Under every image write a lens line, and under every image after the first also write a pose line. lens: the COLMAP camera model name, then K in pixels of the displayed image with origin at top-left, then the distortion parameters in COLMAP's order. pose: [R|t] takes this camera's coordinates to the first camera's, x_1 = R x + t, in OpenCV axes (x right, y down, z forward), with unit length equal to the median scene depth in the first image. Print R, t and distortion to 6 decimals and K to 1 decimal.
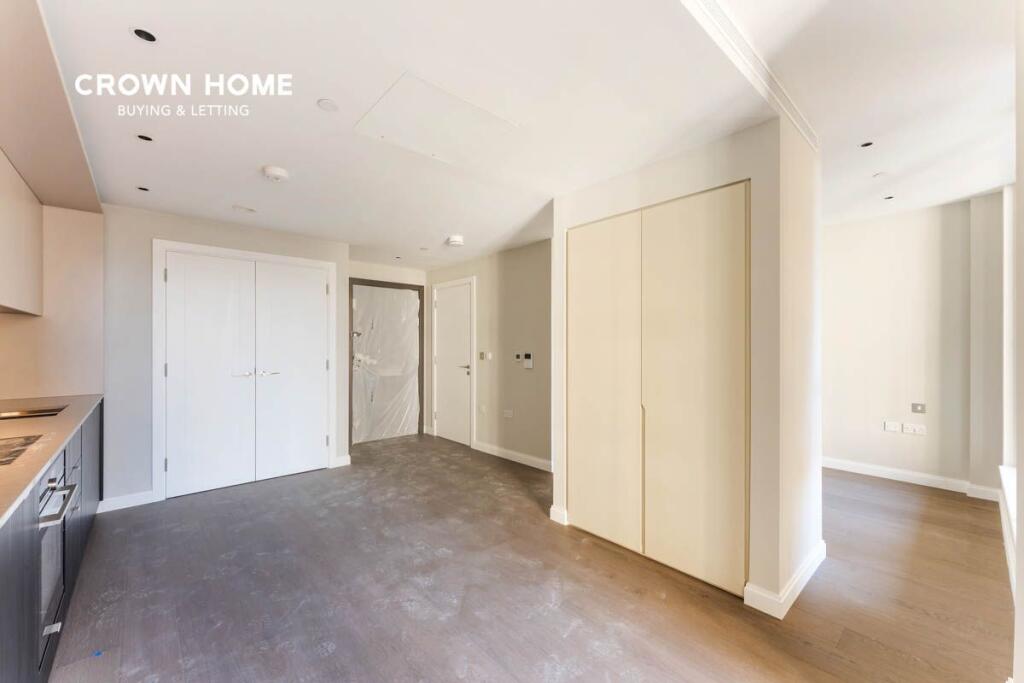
lens RADIAL K [[412.5, 0, 517.4], [0, 412.5, 343.2], [0, 0, 1]] dist [0.004134, -0.000020]
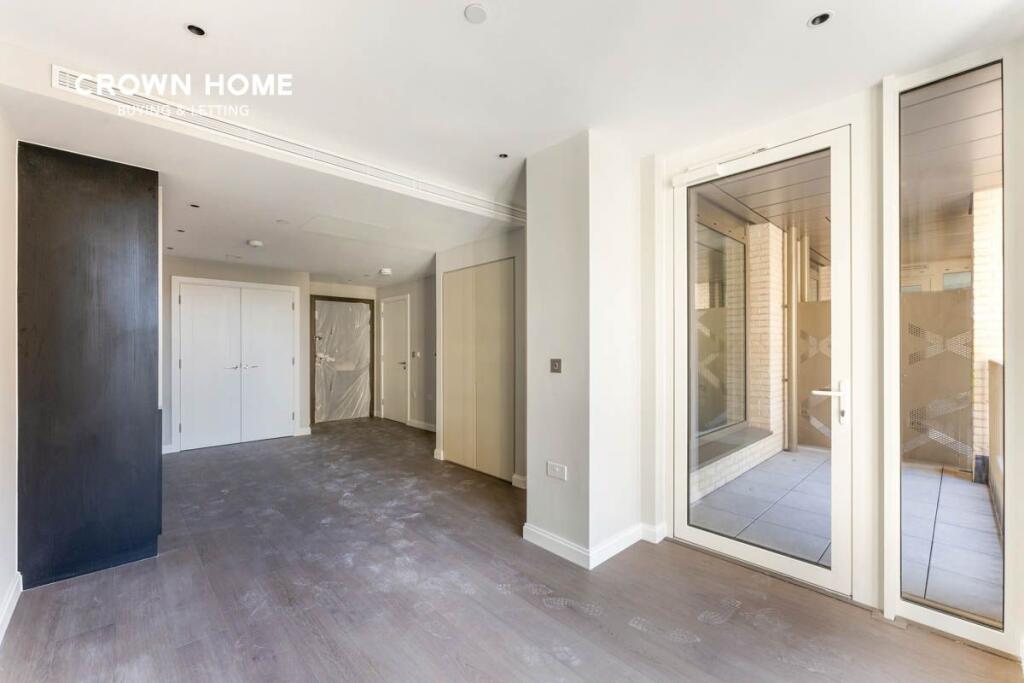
lens RADIAL K [[412.5, 0, 511.7], [0, 412.5, 342.8], [0, 0, 1]] dist [0.004134, -0.000020]
pose [[0.999649, -0.002820, 0.026350, 0.188901], [0.002922, 0.999988, -0.003831, -0.000922], [-0.026339, 0.003907, 0.999645, -0.322831]]
